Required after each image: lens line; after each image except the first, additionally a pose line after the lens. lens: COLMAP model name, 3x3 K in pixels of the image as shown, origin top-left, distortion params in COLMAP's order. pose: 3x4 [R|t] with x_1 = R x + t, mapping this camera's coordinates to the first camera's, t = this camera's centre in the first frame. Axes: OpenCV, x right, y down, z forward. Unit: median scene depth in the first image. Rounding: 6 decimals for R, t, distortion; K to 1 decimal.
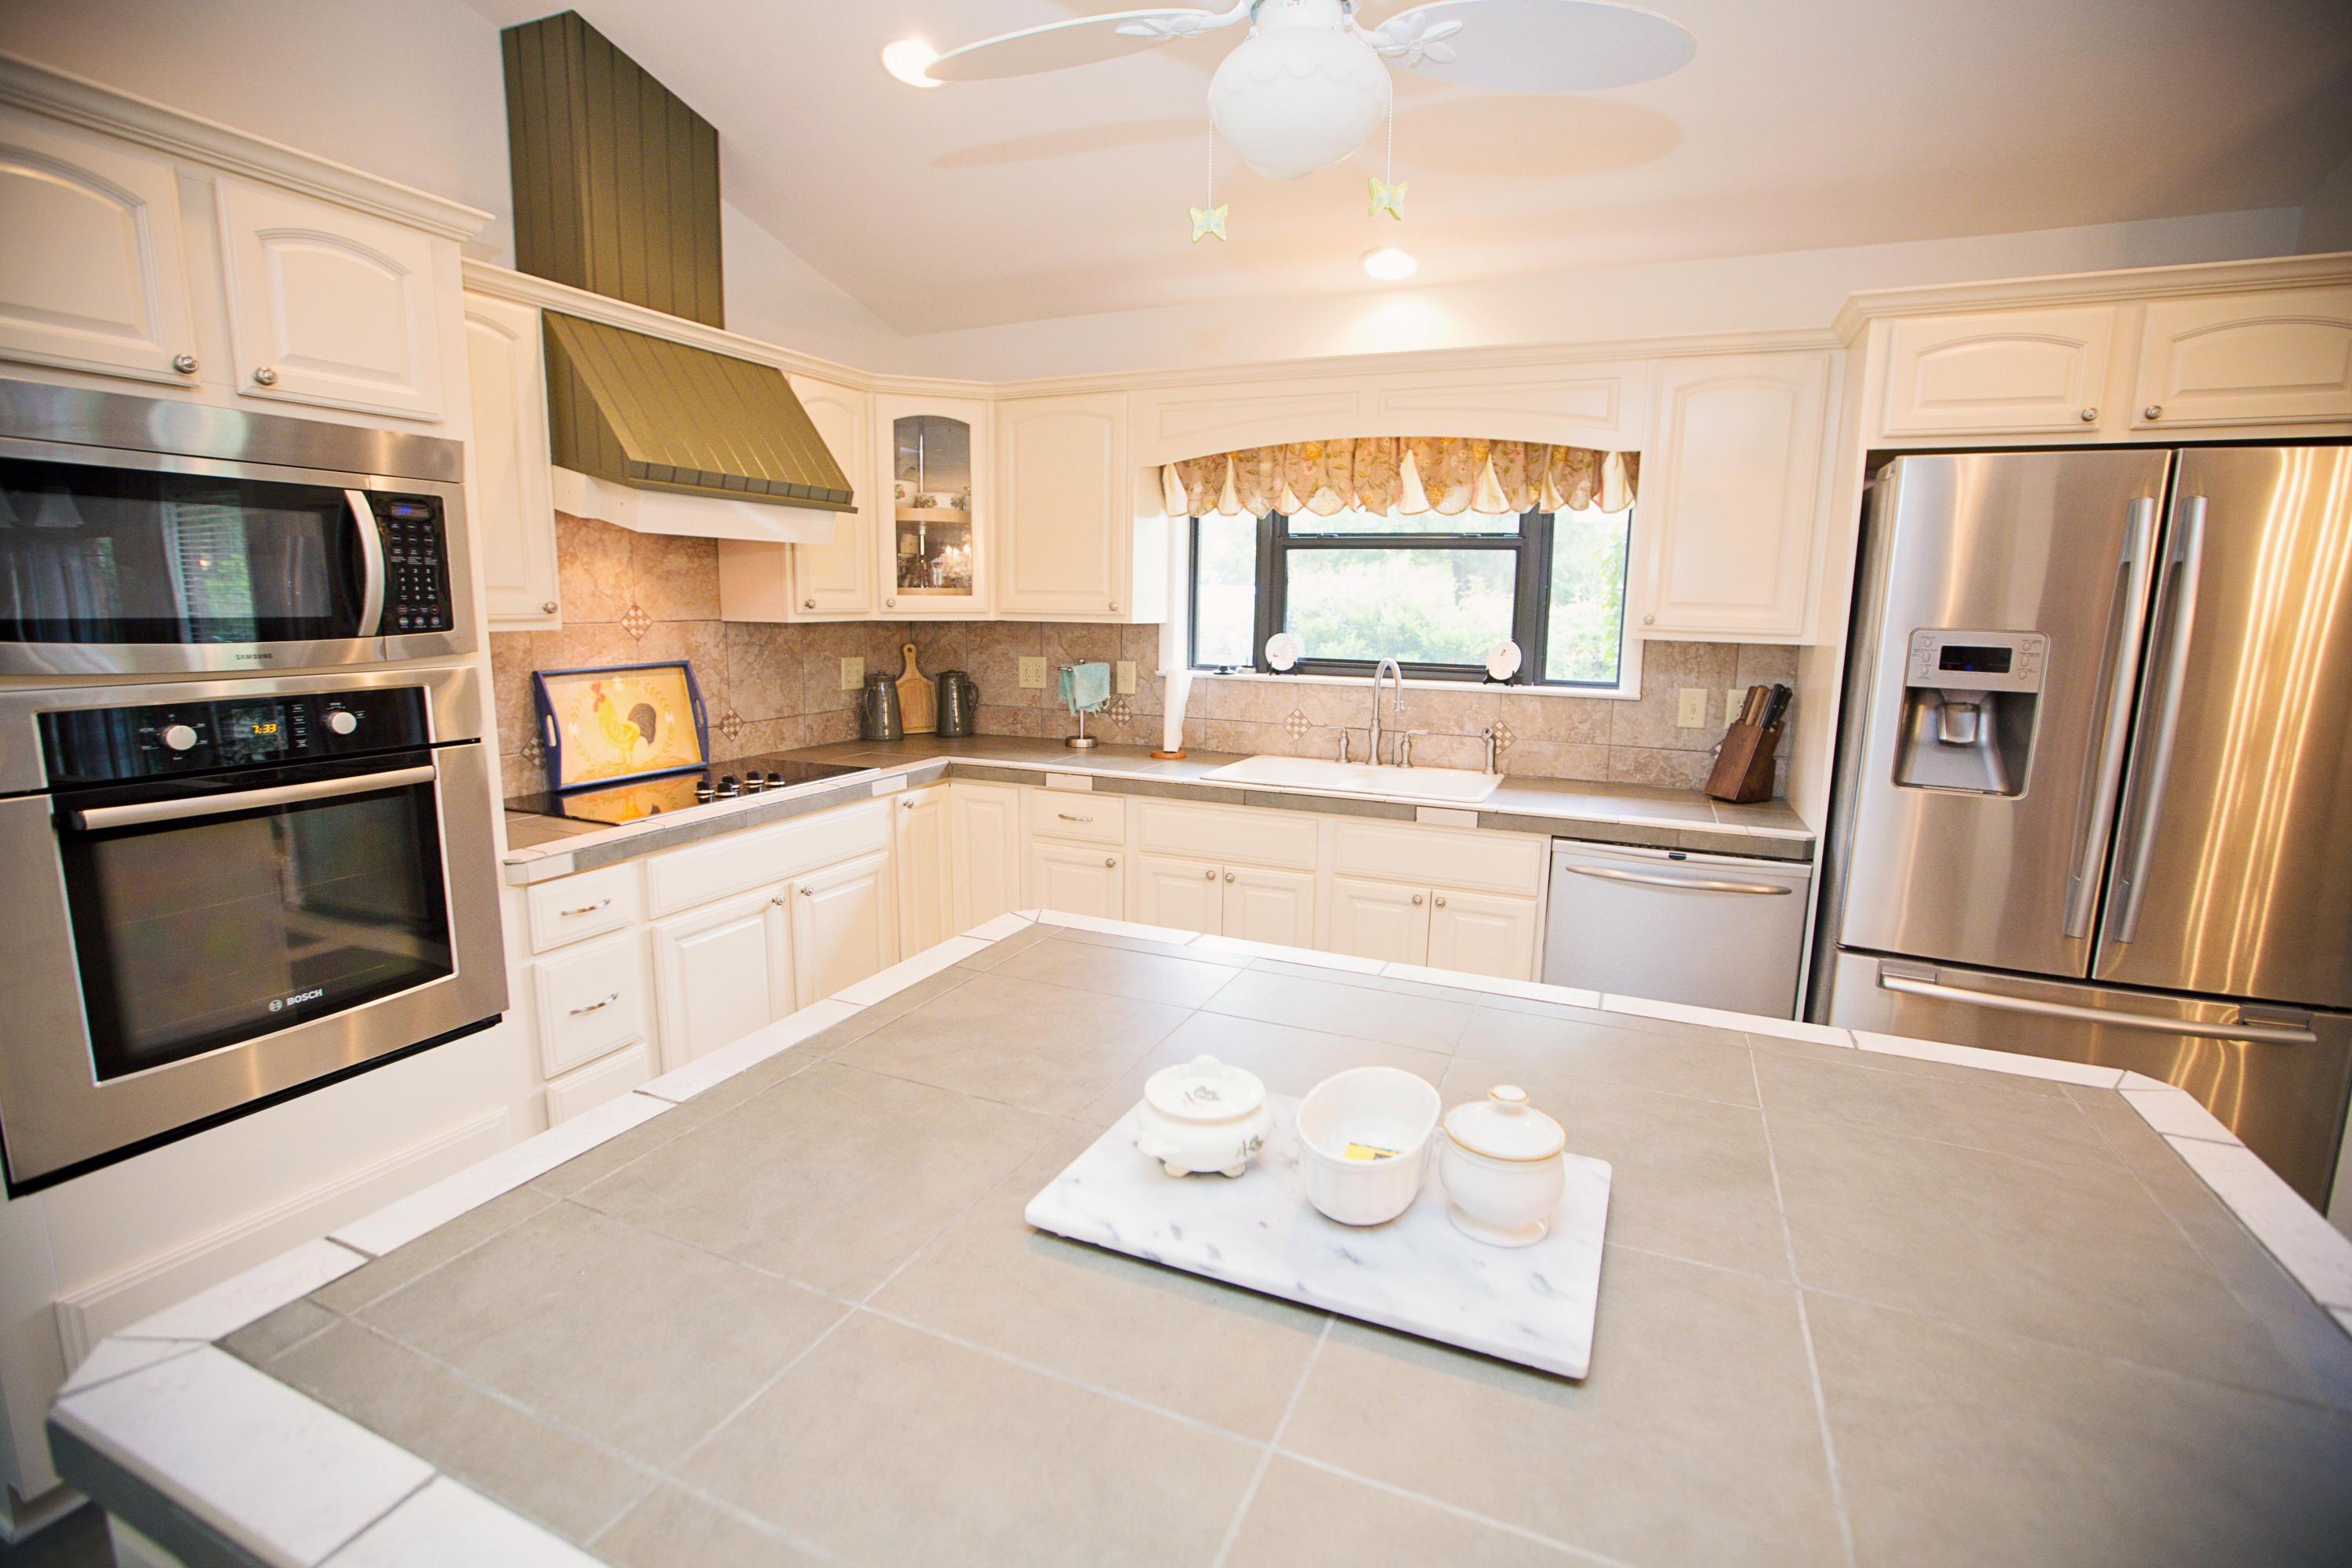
lens RADIAL K [[1085.5, 0, 1167.5], [0, 1085.5, 774.7], [0, 0, 1]] dist [-0.067557, 0.040494]
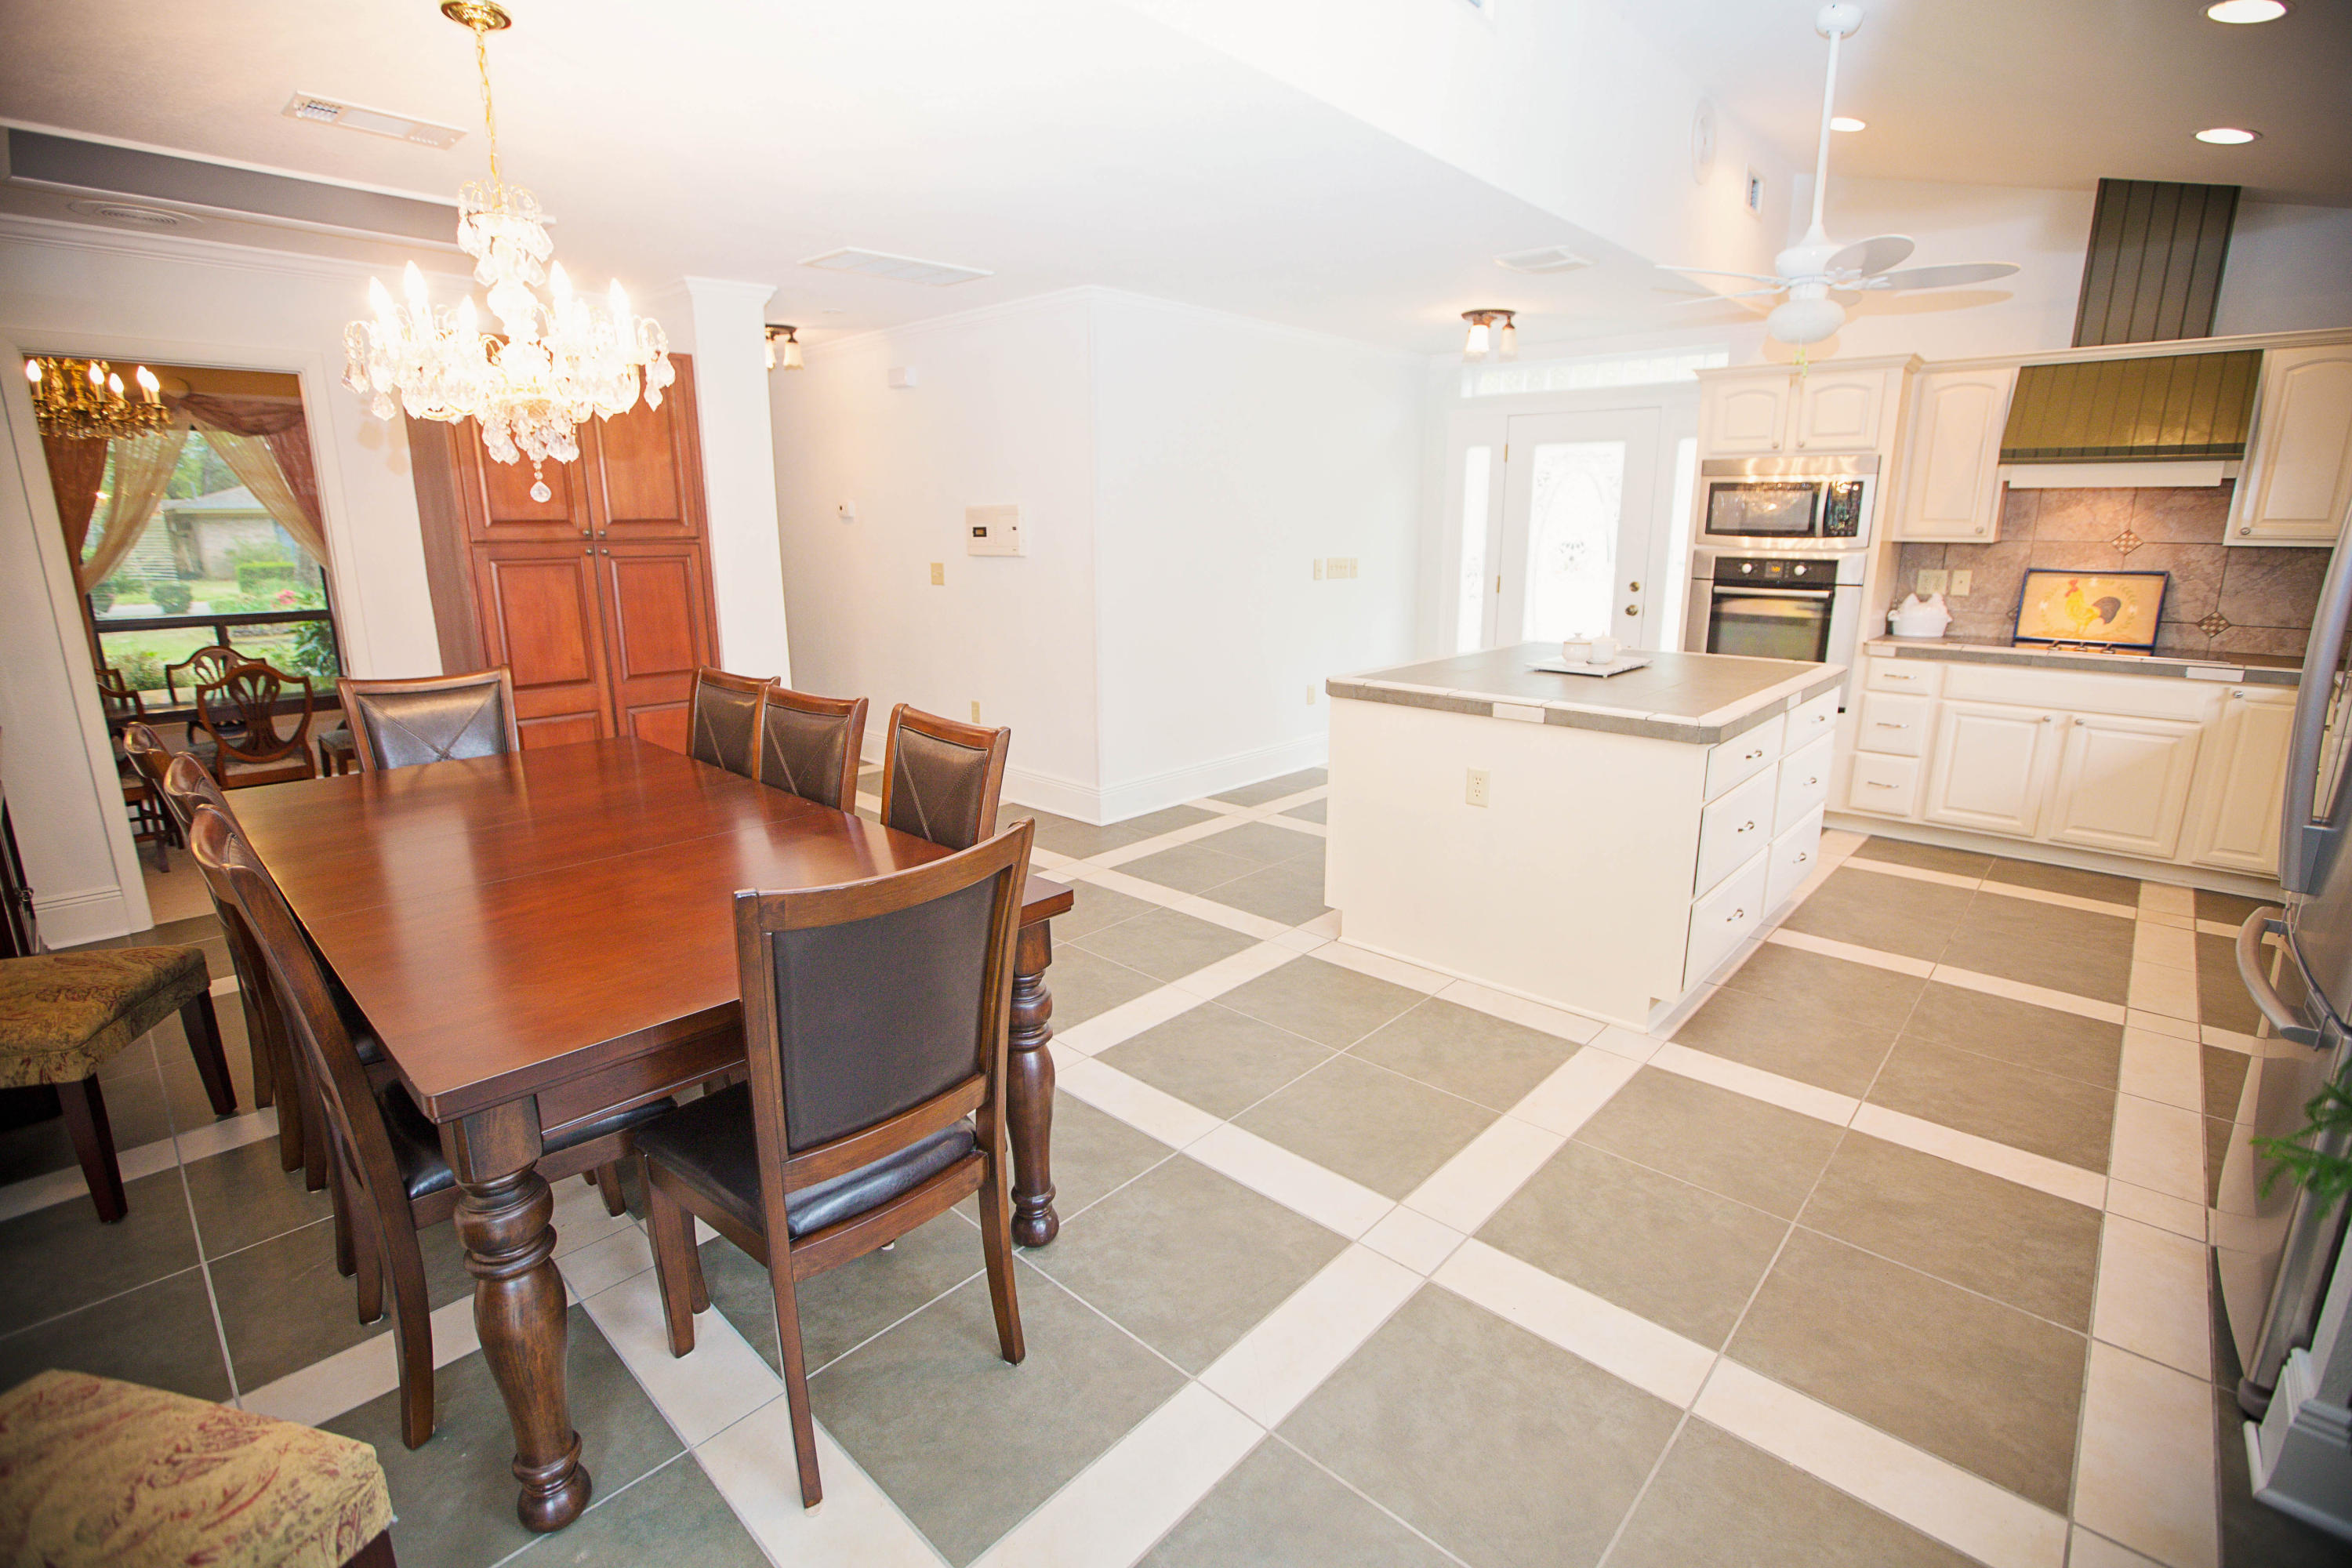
lens RADIAL K [[1069.5, 0, 1226.4], [0, 1069.5, 777.9], [0, 0, 1]] dist [-0.001608, -0.000135]
pose [[-0.290543, 0.205941, -0.934437, 1.305913], [-0.166759, 0.950722, 0.261380, -0.008896], [0.942219, 0.231768, -0.241884, 0.236463]]
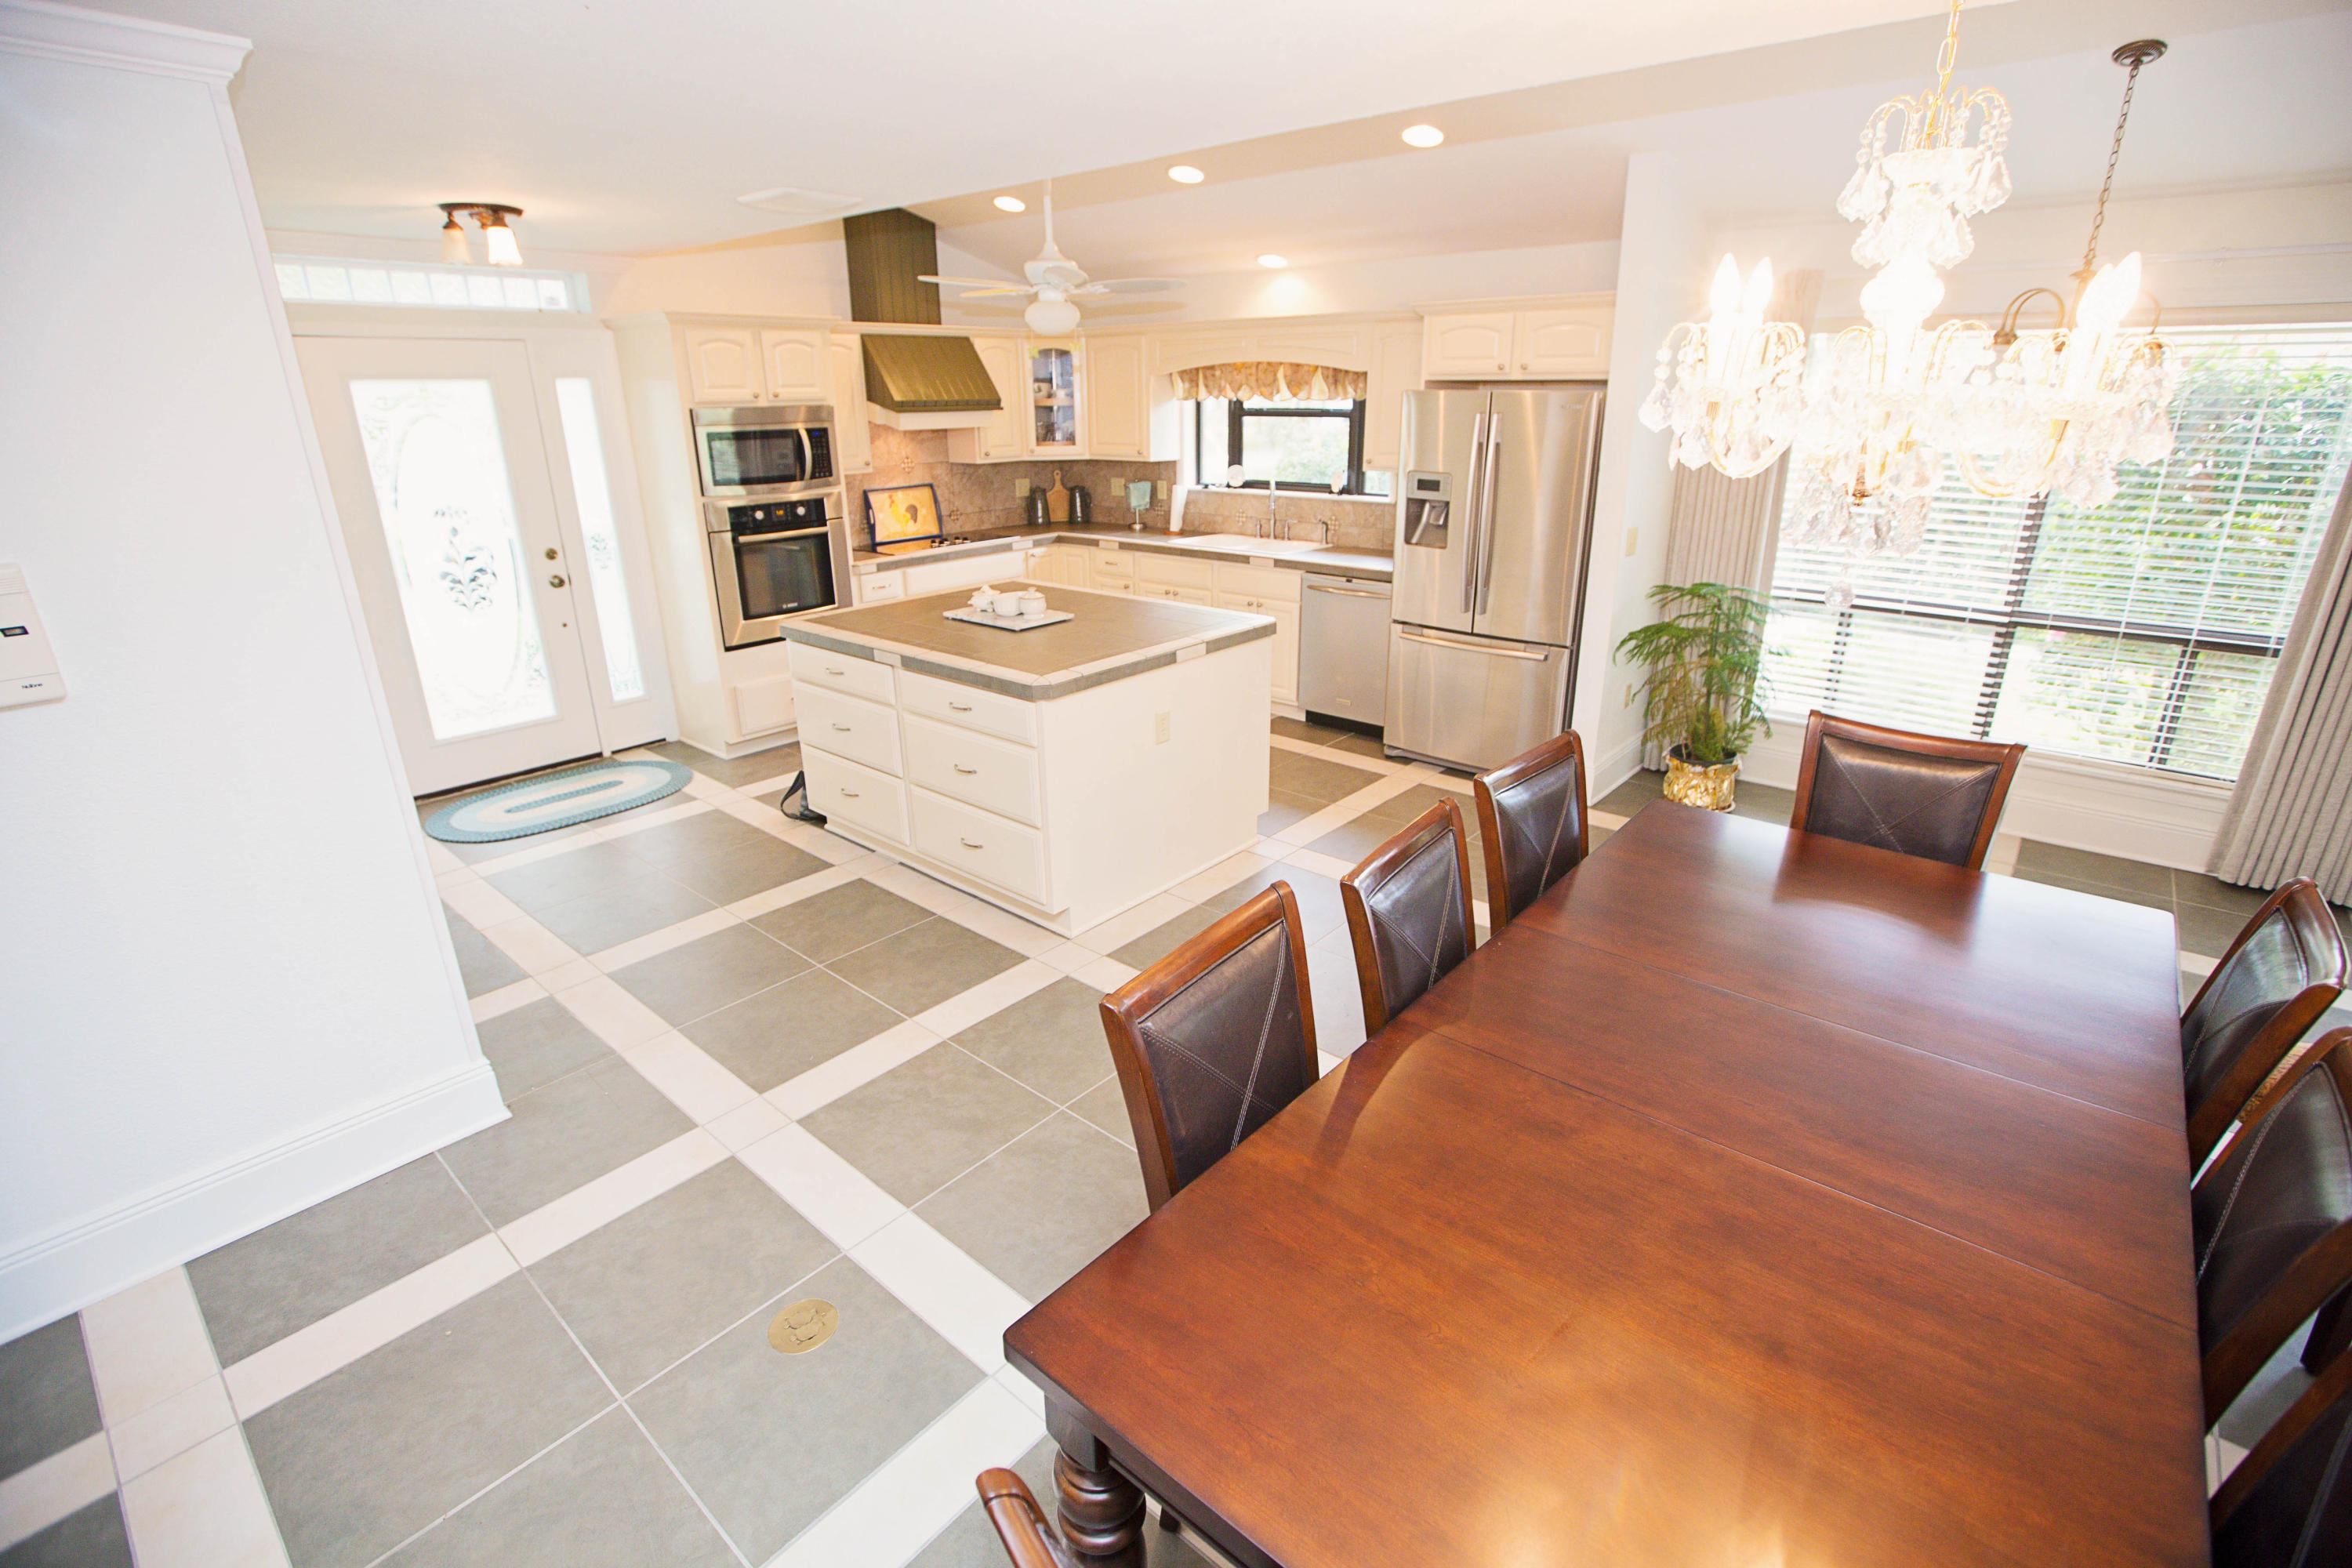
lens RADIAL K [[1085.5, 0, 1167.5], [0, 1085.5, 774.7], [0, 0, 1]] dist [-0.067557, 0.040494]
pose [[0.957048, 0.073462, -0.280470, 0.620195], [-0.022711, 0.983390, 0.180077, 0.063335], [0.289040, -0.165973, 0.942820, -0.936407]]
